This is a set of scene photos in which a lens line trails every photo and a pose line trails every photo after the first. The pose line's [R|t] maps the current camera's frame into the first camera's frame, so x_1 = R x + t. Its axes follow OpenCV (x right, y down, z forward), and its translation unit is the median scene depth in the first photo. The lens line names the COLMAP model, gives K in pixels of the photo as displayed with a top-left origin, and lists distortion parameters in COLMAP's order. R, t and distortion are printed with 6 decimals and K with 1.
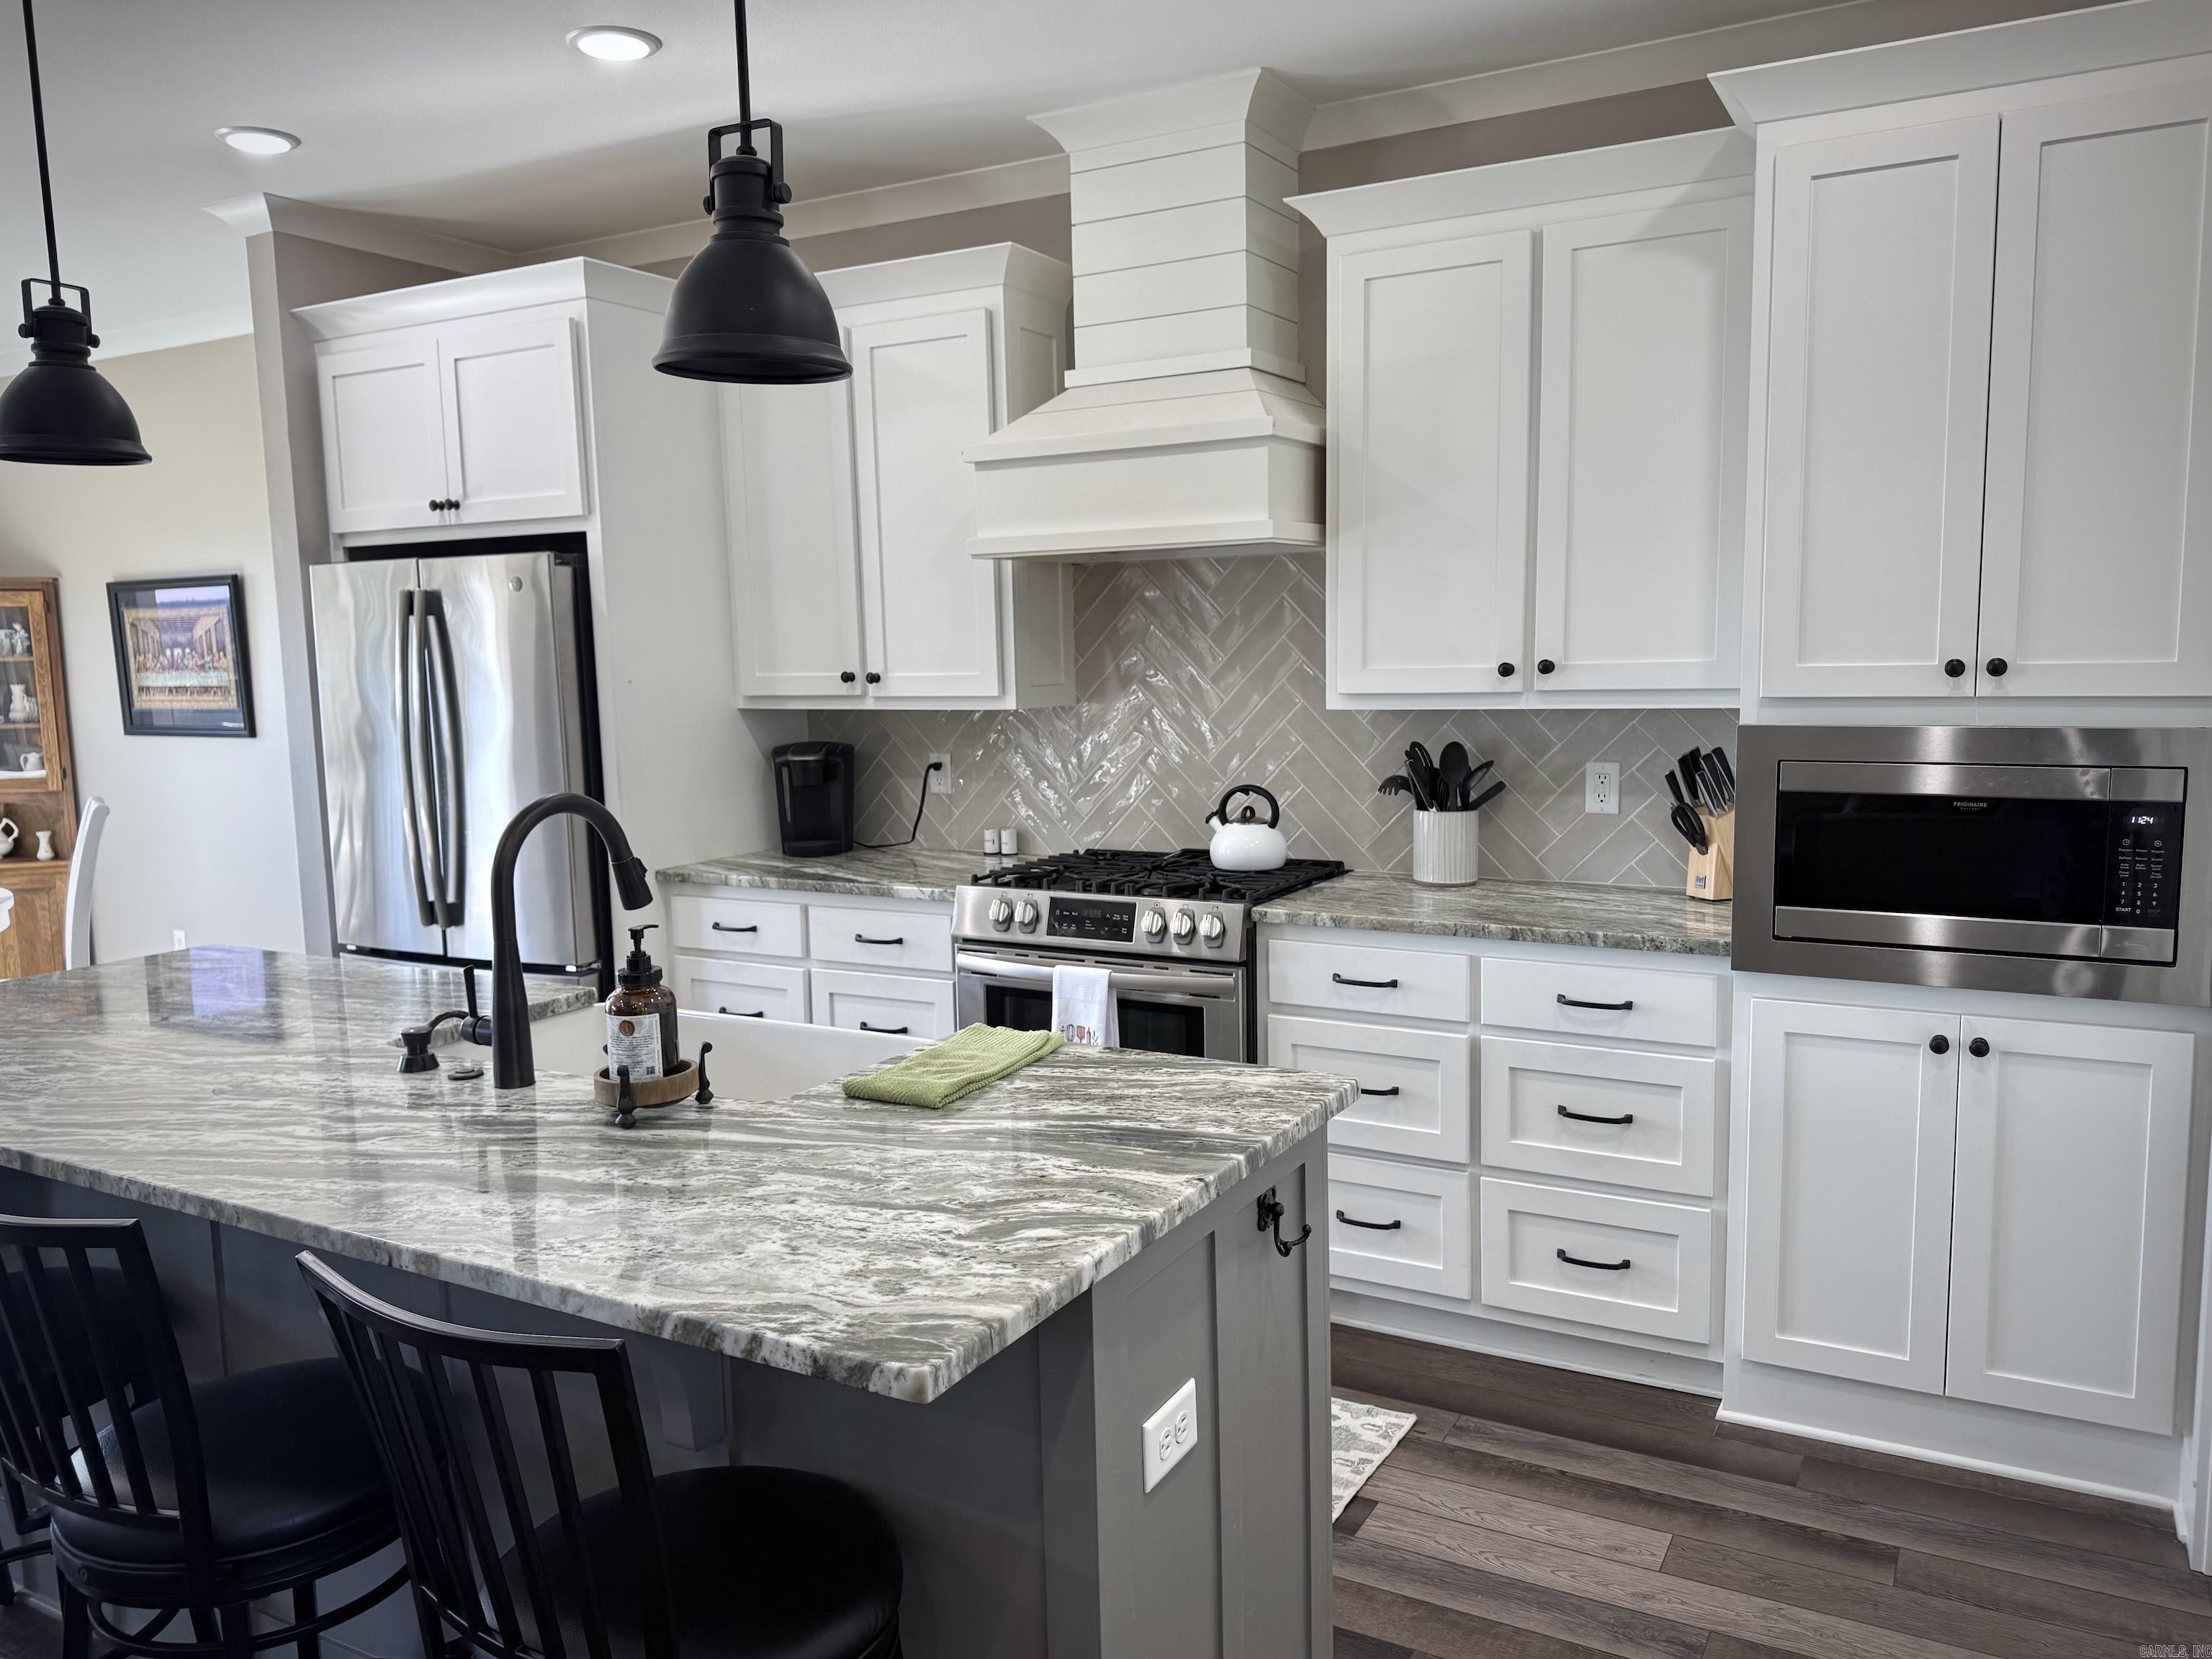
lens RADIAL K [[1581.6, 0, 1172.3], [0, 1581.6, 824.1], [0, 0, 1]] dist [0.058562, -0.073339]
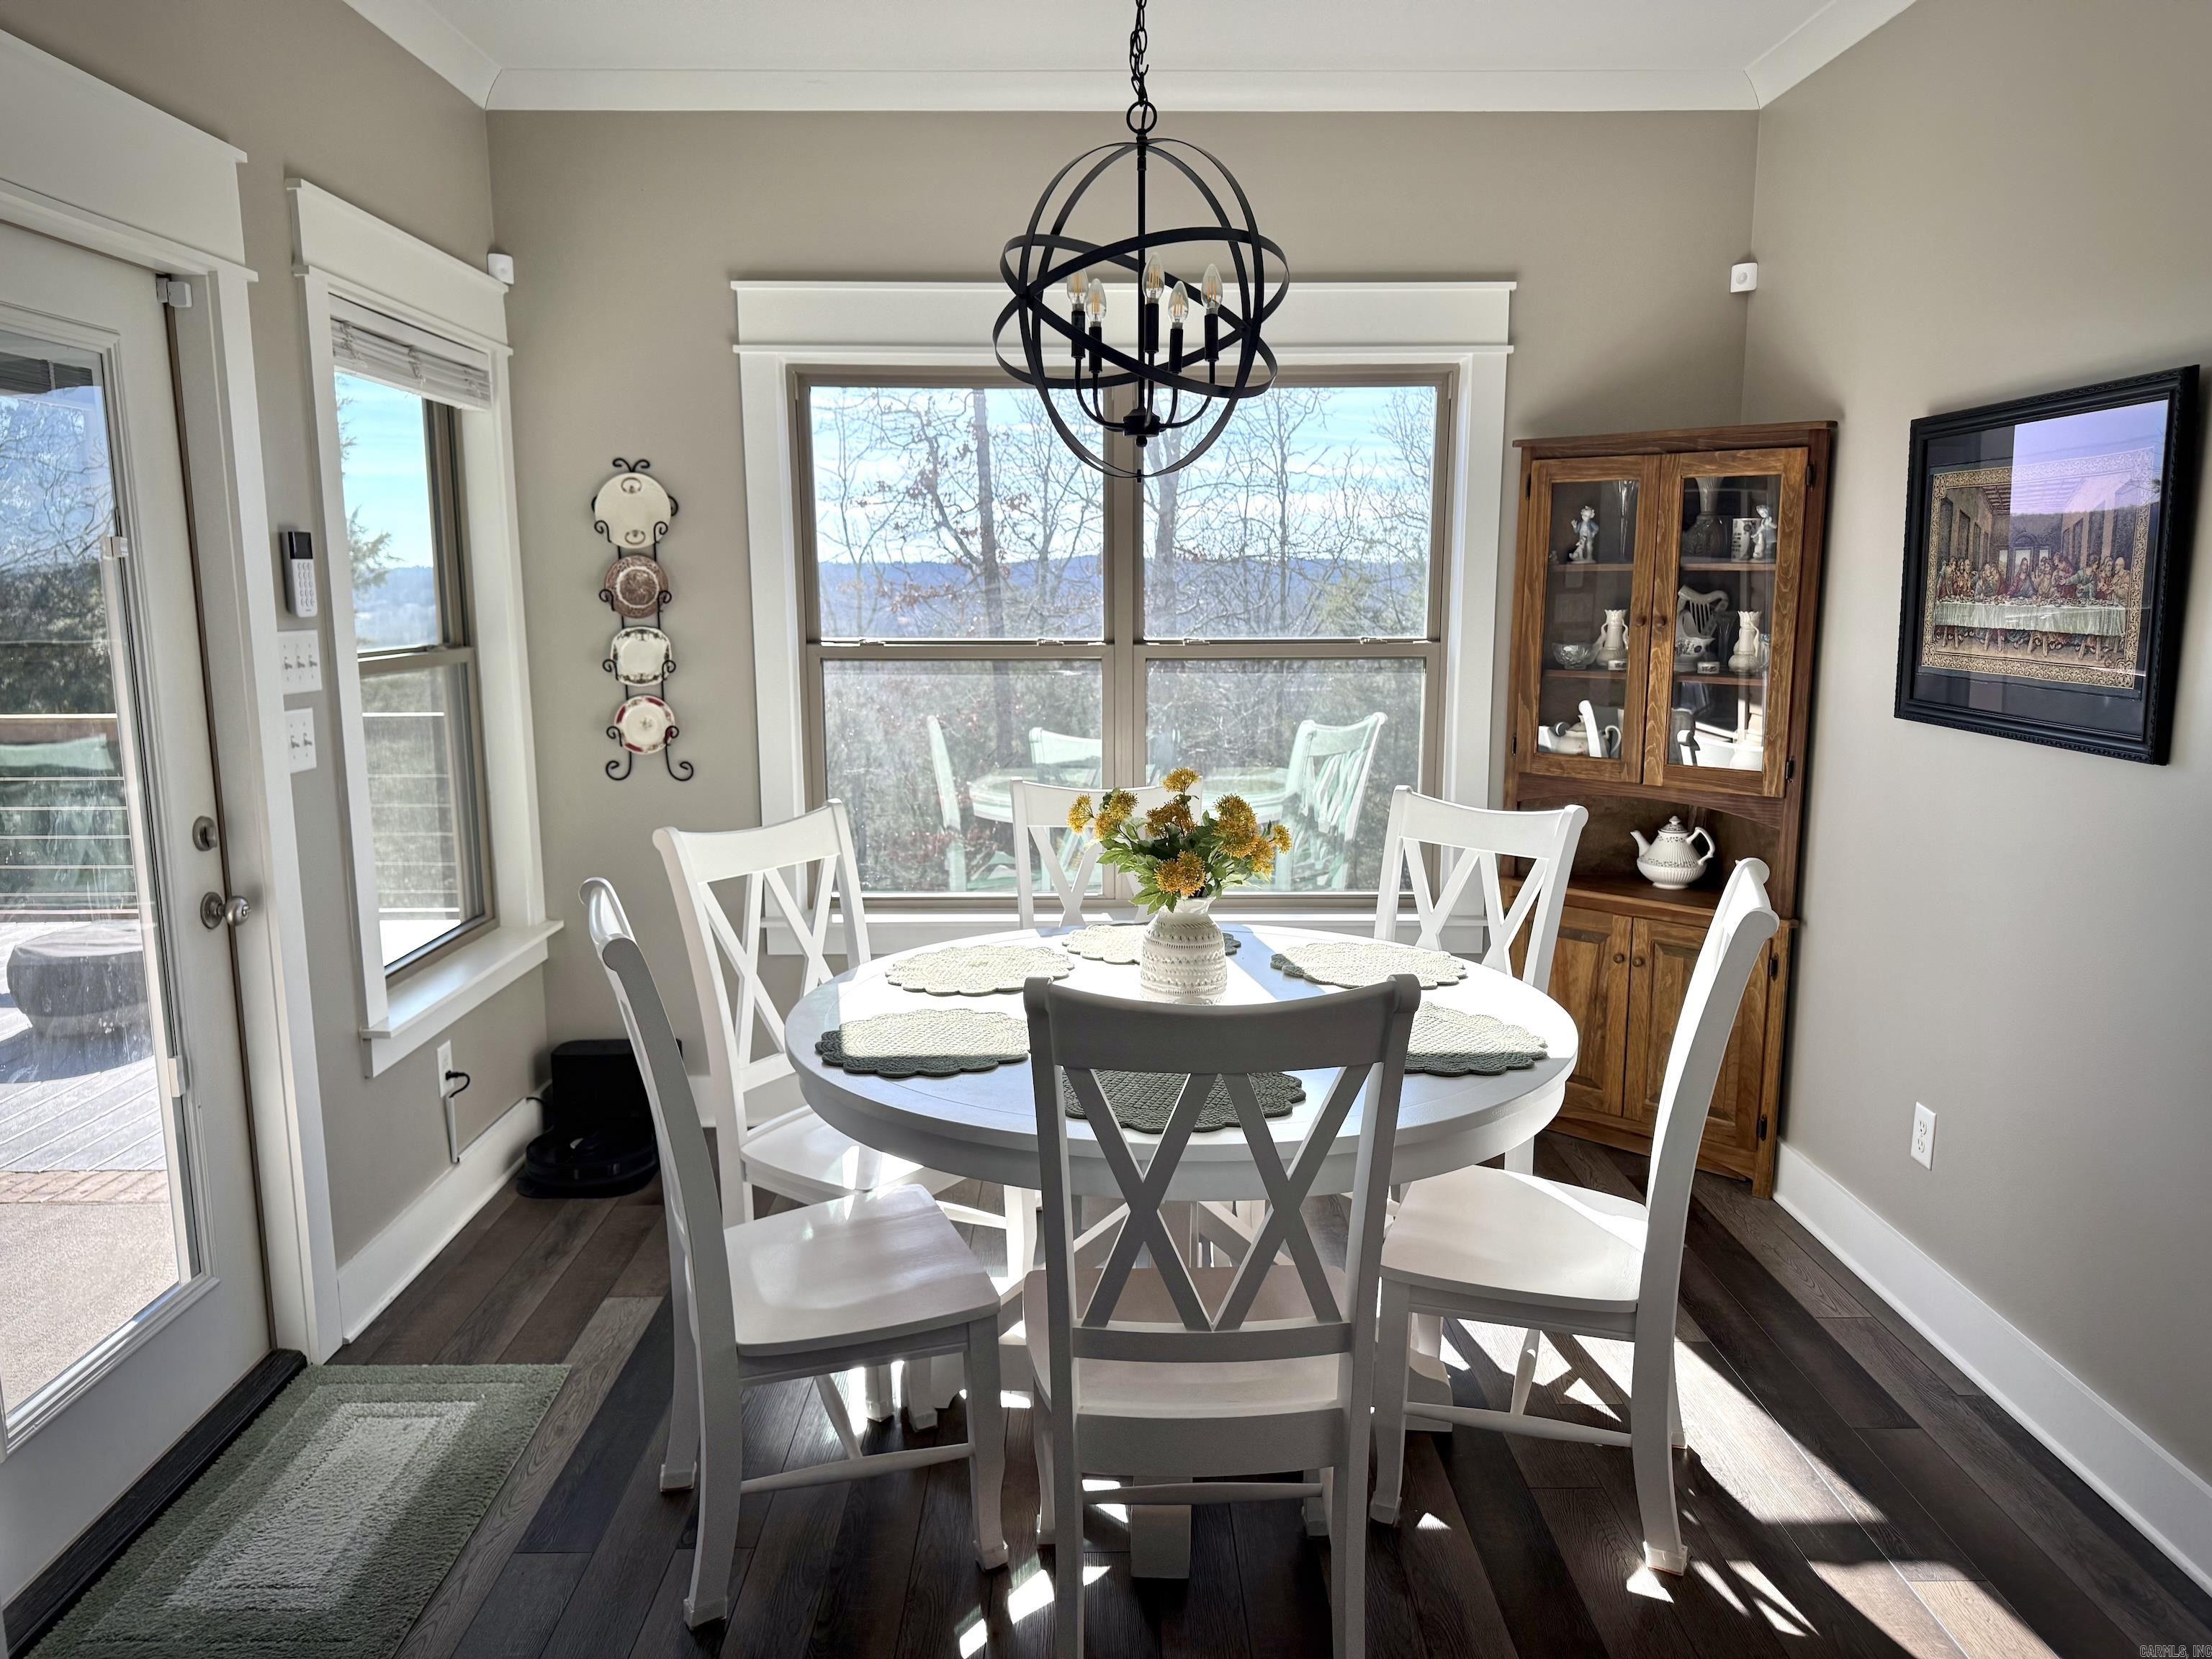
lens RADIAL K [[1581.6, 0, 1096.9], [0, 1581.6, 834.3], [0, 0, 1]] dist [0.058562, -0.073339]
pose [[0.473144, 0.159864, -0.866359, -0.530574], [-0.108110, 0.986502, 0.122991, -0.089183], [0.874326, 0.035469, 0.484041, 0.863872]]
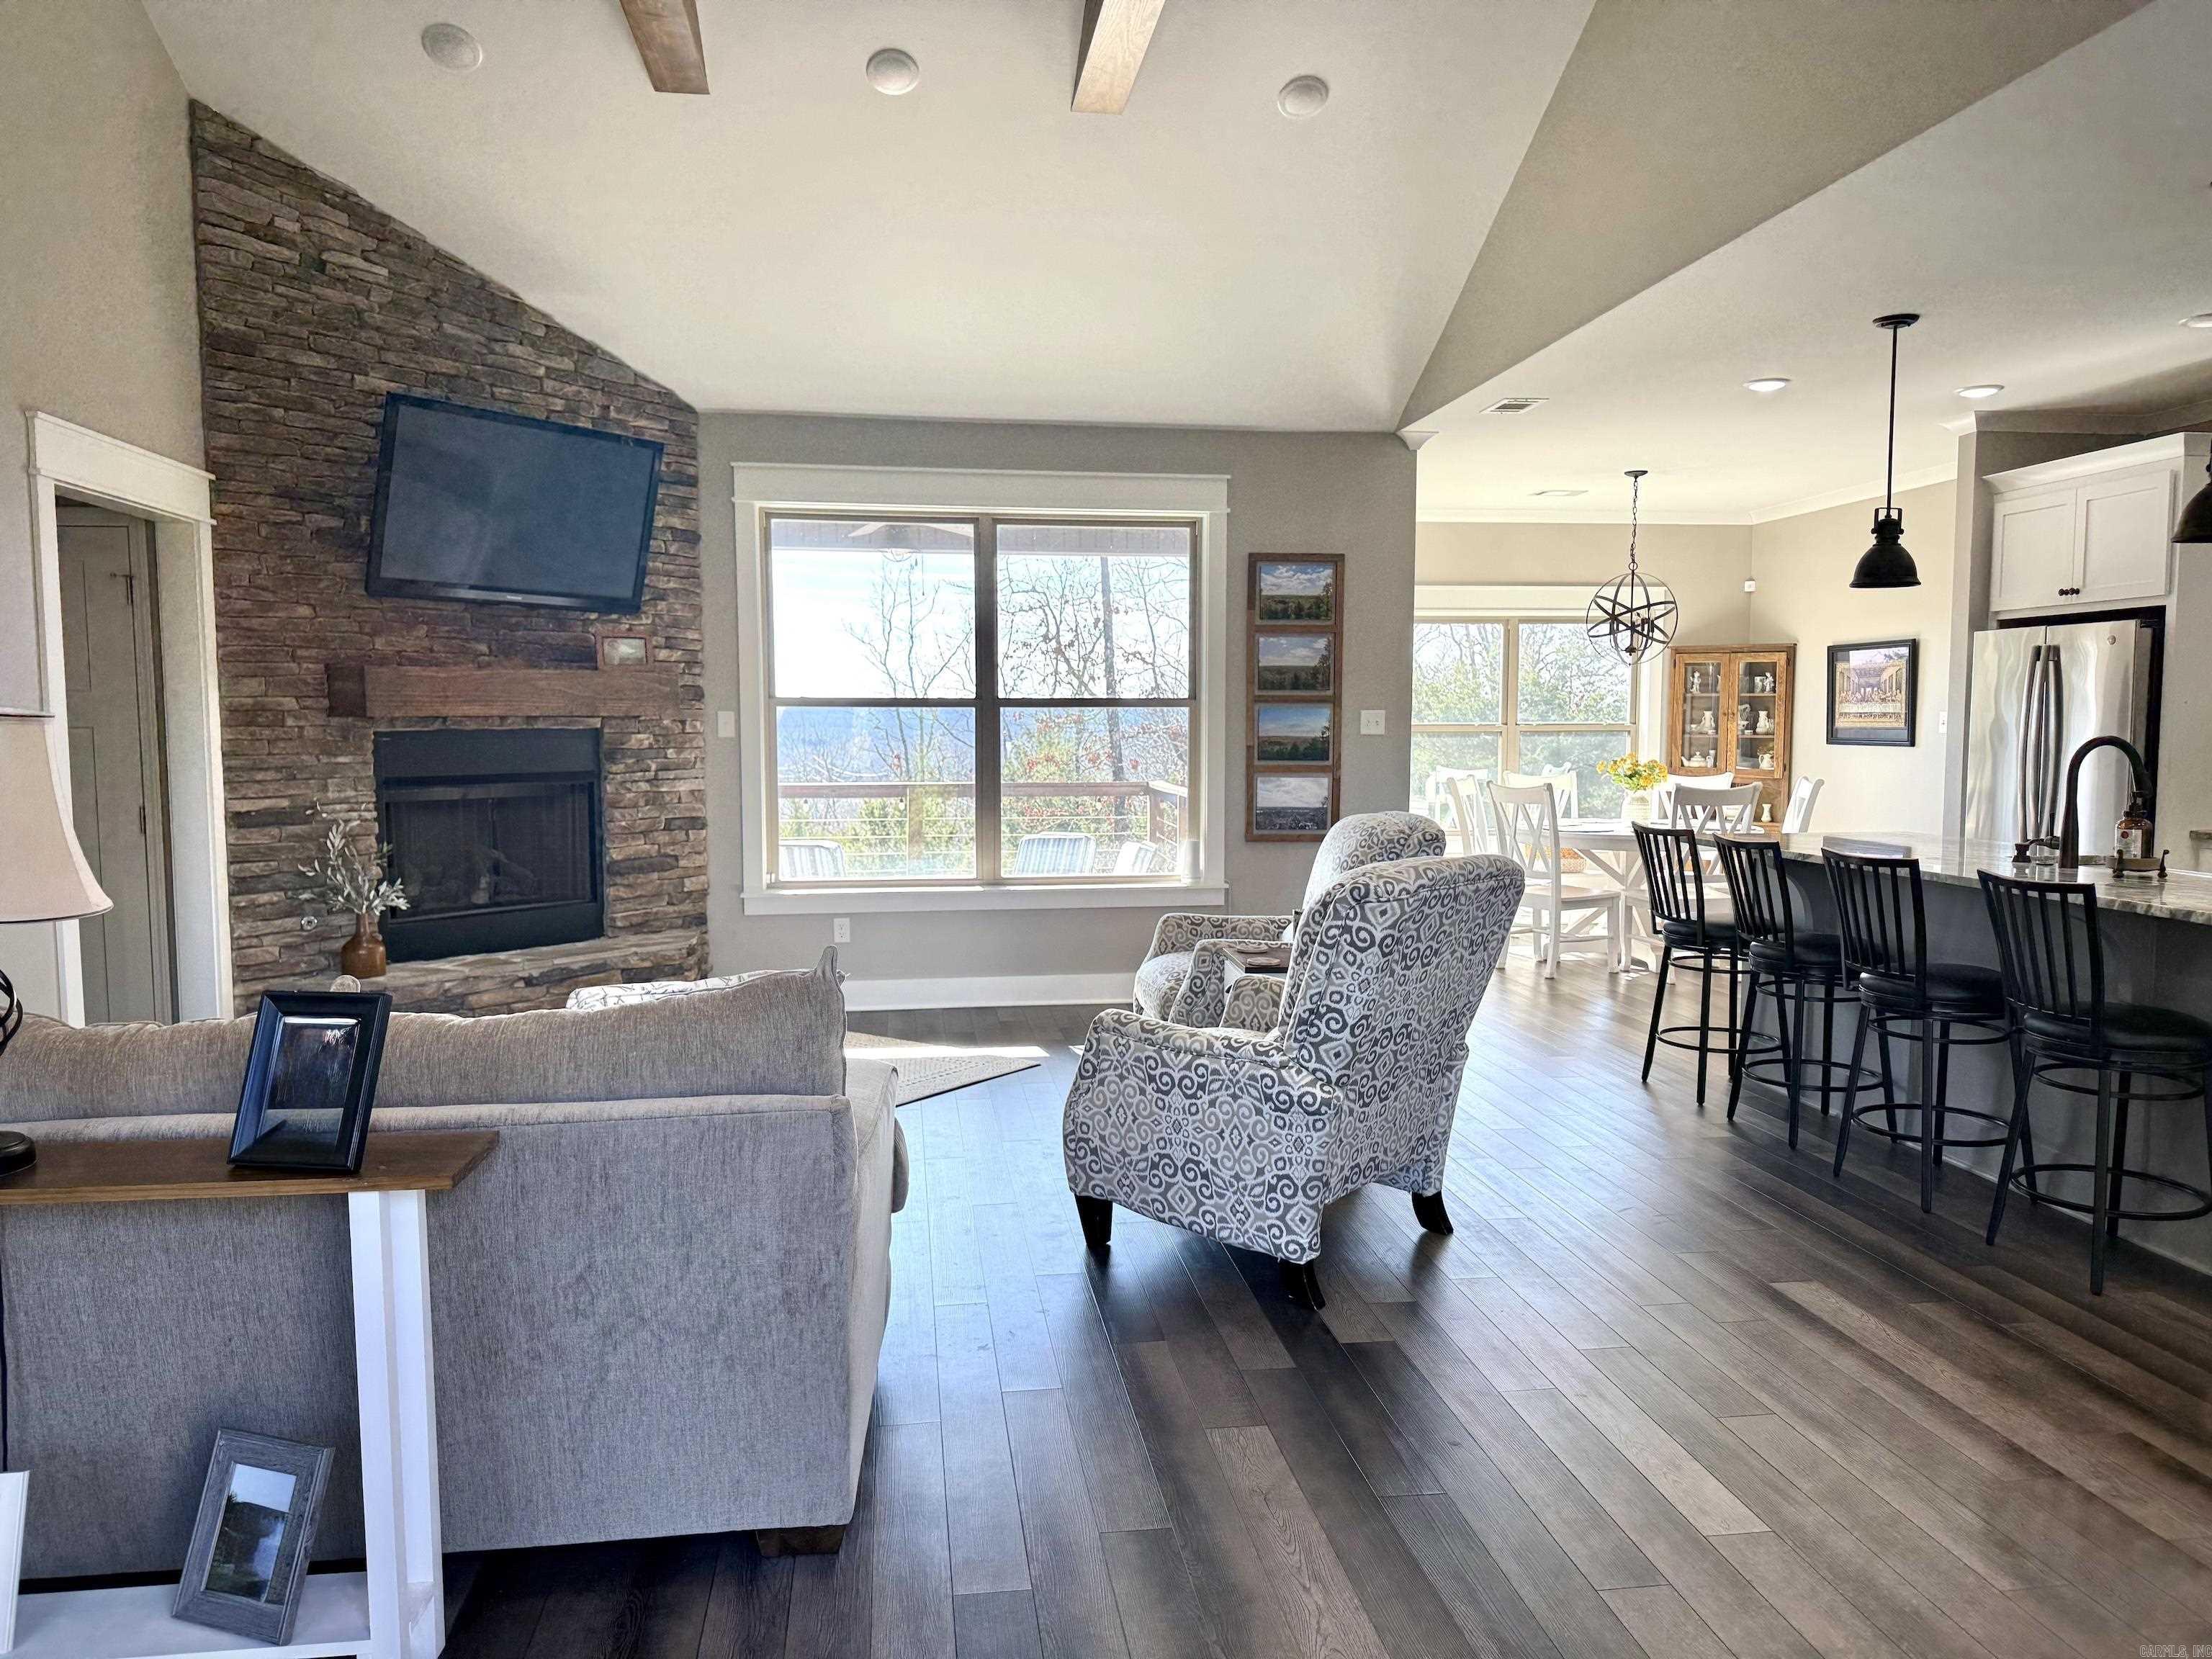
lens RADIAL K [[1581.6, 0, 1081.9], [0, 1581.6, 835.1], [0, 0, 1]] dist [0.058562, -0.073339]
pose [[0.573882, 0.078912, -0.815127, 0.343216], [-0.105706, 0.994158, 0.021823, 0.127026], [0.812087, 0.073641, 0.578870, -0.812176]]
